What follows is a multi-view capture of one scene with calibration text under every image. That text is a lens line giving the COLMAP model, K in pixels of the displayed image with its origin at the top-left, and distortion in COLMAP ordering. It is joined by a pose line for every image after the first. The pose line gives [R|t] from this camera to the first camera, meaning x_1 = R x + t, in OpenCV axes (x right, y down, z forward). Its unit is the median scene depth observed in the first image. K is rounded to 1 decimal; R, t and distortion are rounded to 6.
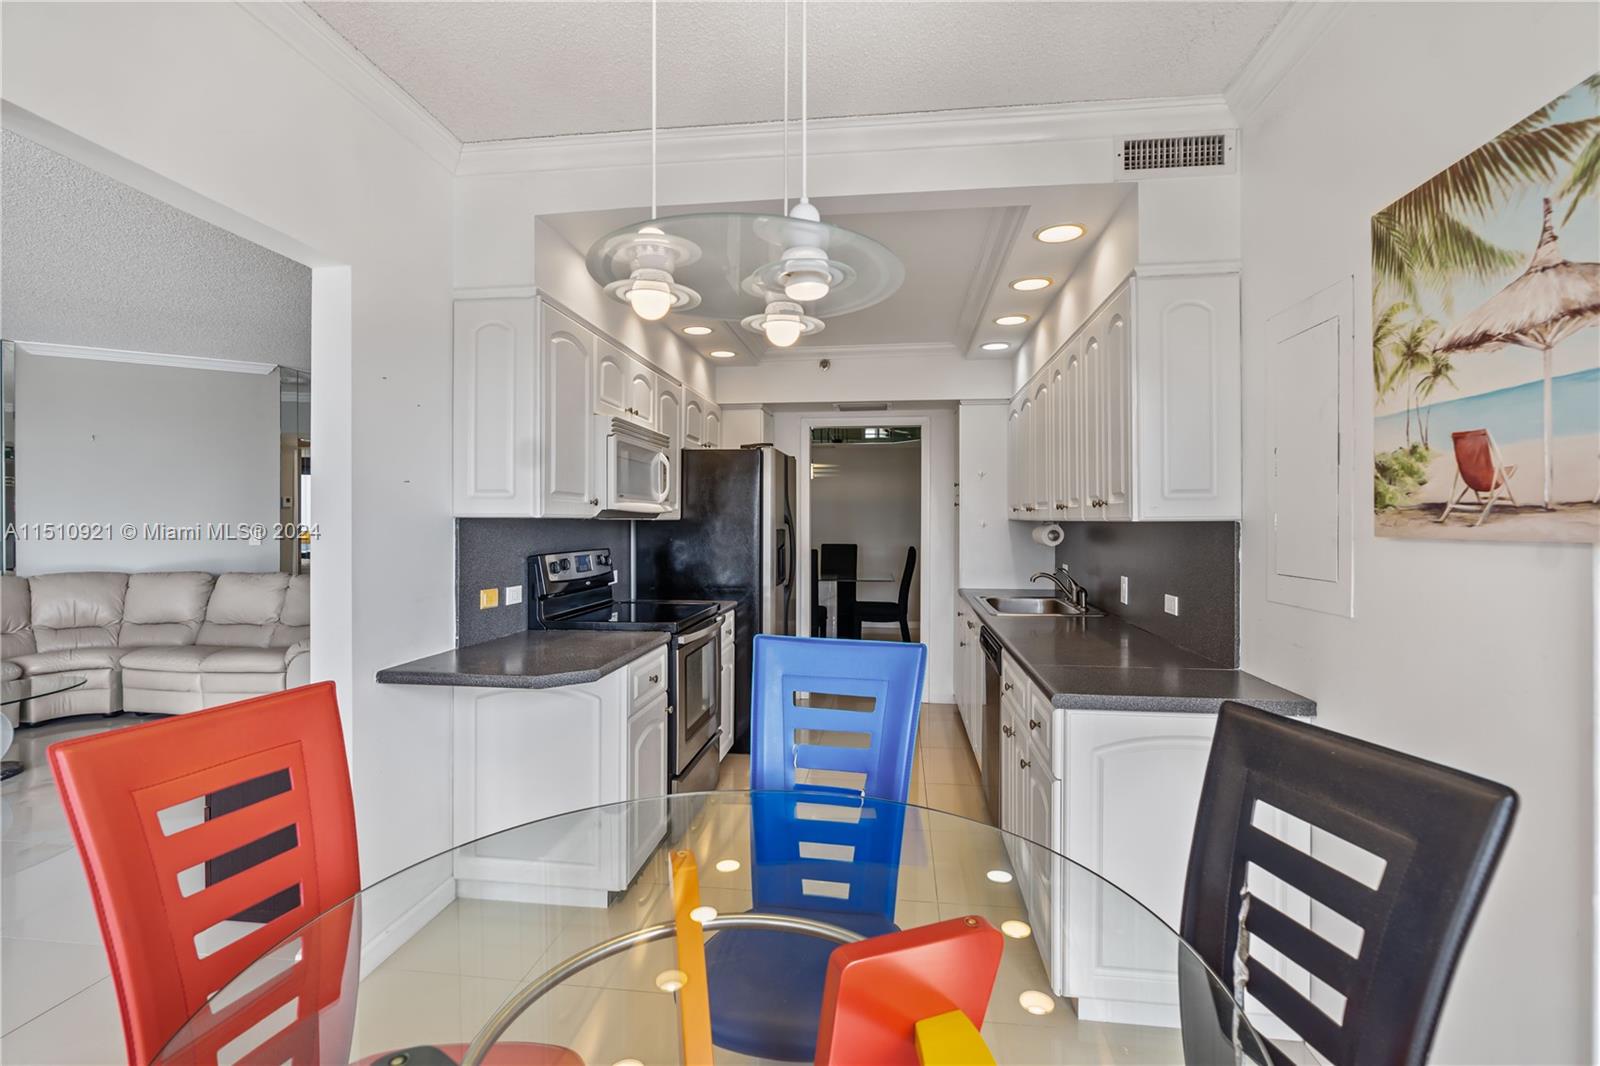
lens RADIAL K [[737.2, 0, 799.6], [0, 737.2, 525.4], [0, 0, 1]] dist [-0.001207, 0.000373]
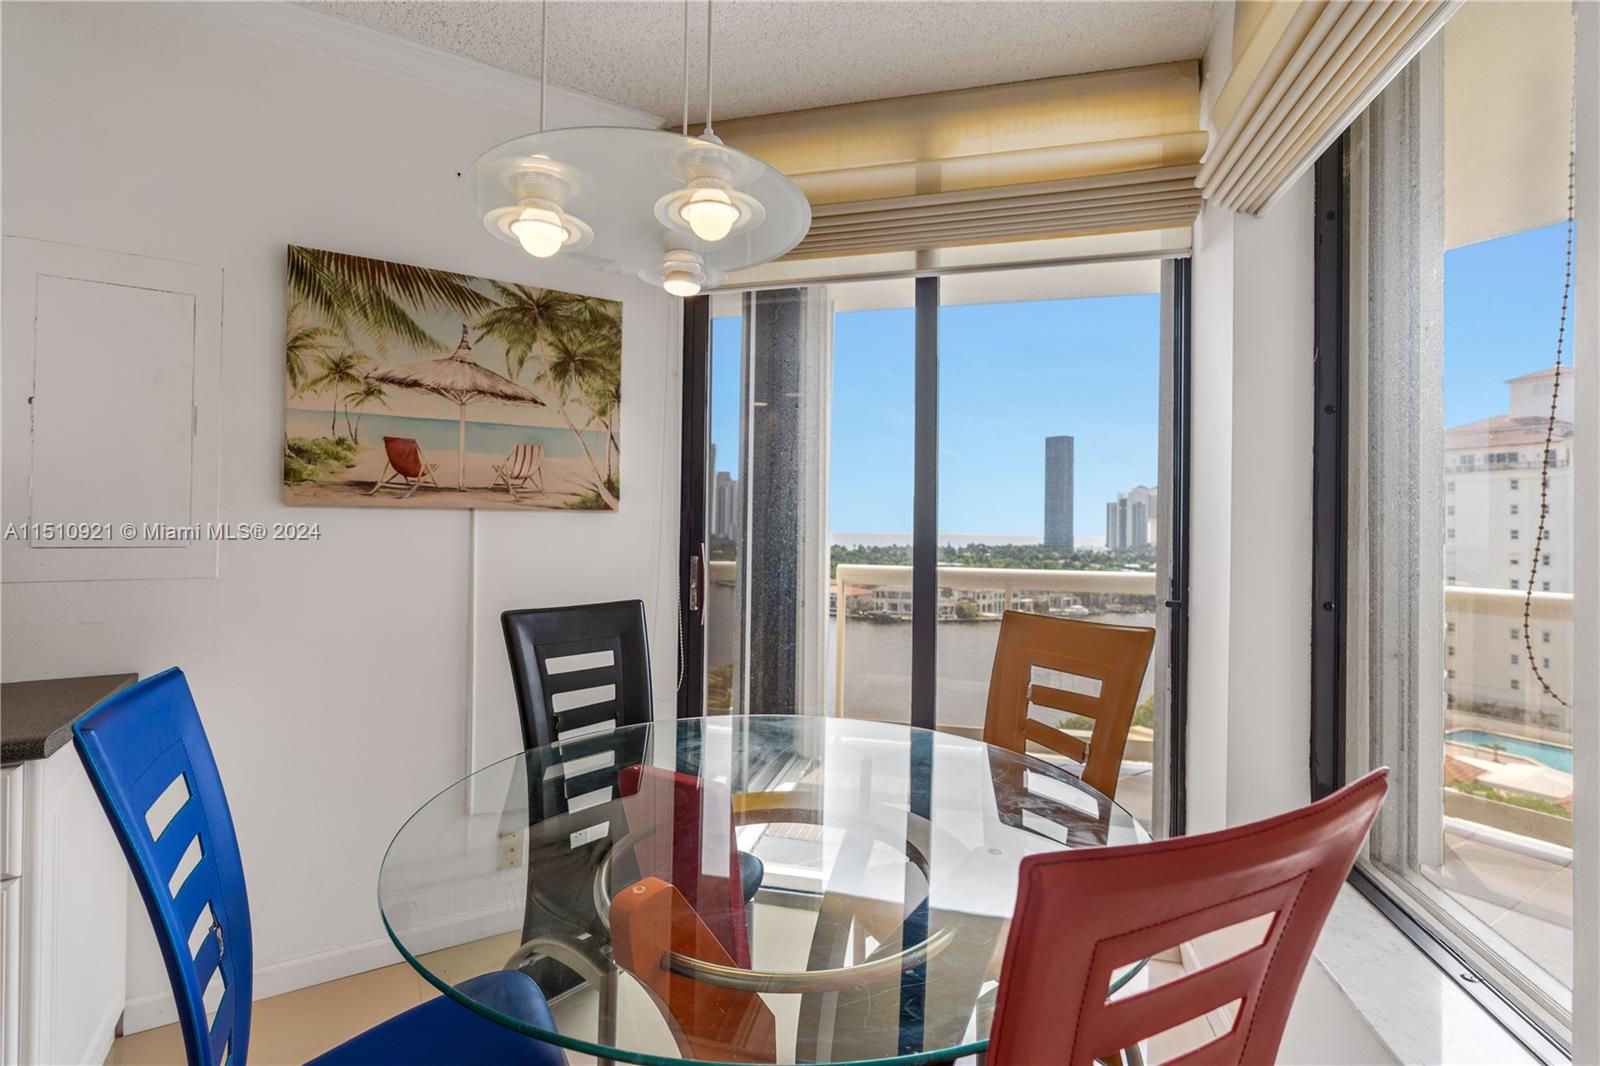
lens RADIAL K [[733.5, 0, 796.7], [0, 733.5, 517.8], [0, 0, 1]] dist [-0.003200, 0.000418]
pose [[-0.628549, -0.001432, 0.777769, -0.823626], [-0.009812, 0.999933, -0.006088, 0.043124], [-0.777708, -0.011458, -0.628521, 1.280878]]
